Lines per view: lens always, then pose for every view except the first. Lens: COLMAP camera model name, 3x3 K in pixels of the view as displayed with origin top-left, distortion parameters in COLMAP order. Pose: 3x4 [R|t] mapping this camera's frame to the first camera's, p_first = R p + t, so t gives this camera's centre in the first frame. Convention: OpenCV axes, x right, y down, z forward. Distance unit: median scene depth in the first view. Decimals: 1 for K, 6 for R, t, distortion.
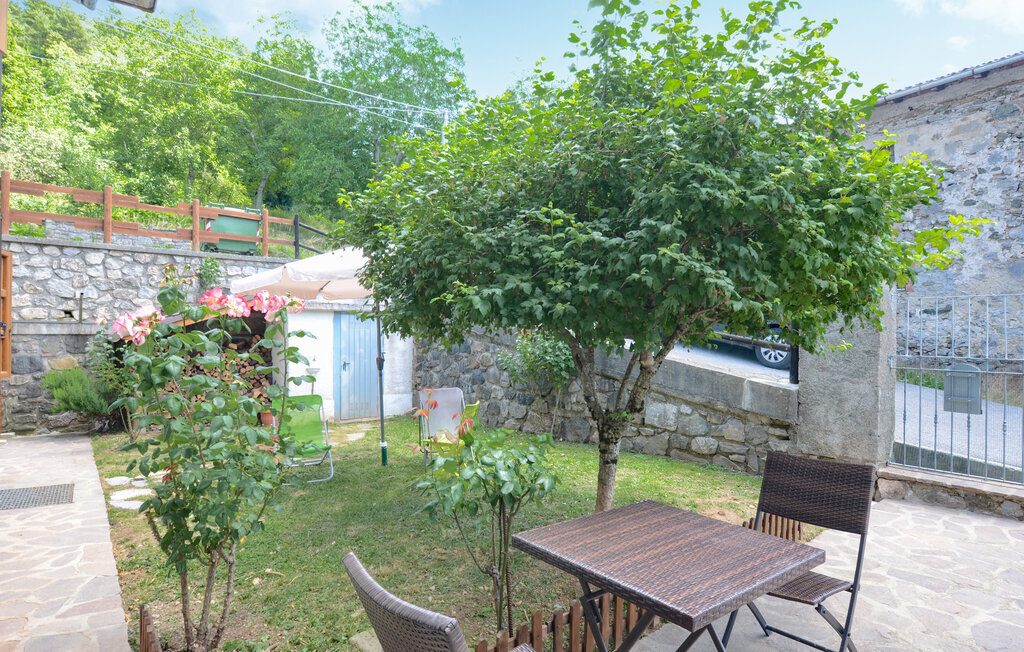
lens RADIAL K [[608.9, 0, 516.1], [0, 608.9, 334.0], [0, 0, 1]] dist [-0.008550, -0.002796]
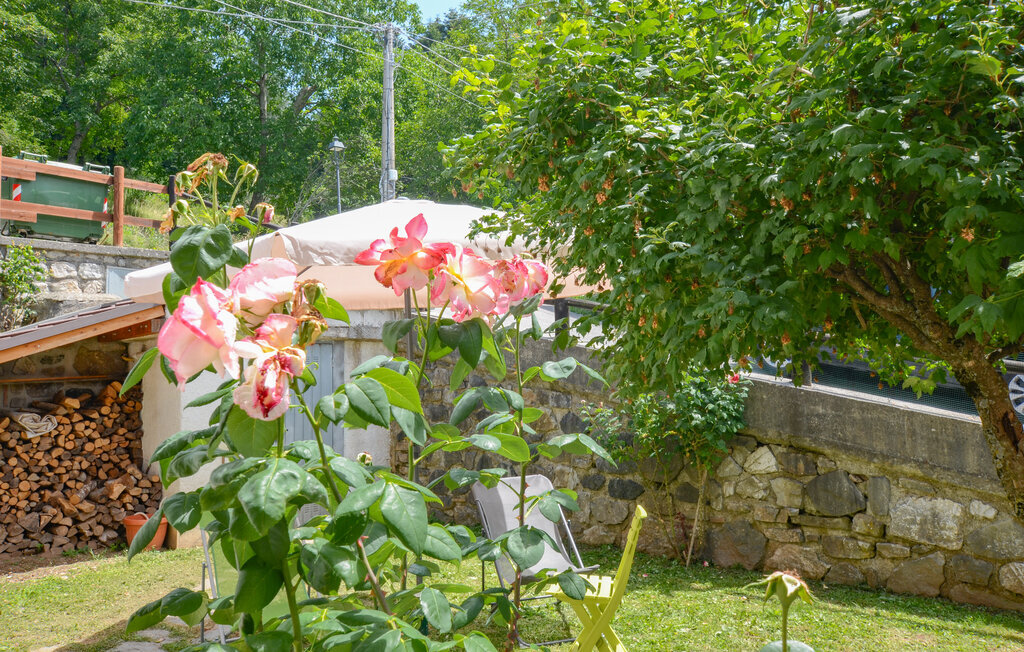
lens RADIAL K [[883.3, 0, 508.5], [0, 883.3, 320.9], [0, 0, 1]] dist [0.042431, -0.003015]
pose [[0.996842, -0.008128, 0.078994, -0.132567], [0.012957, 0.998065, -0.060818, 0.000039], [-0.078347, 0.061650, 0.995018, 0.156414]]
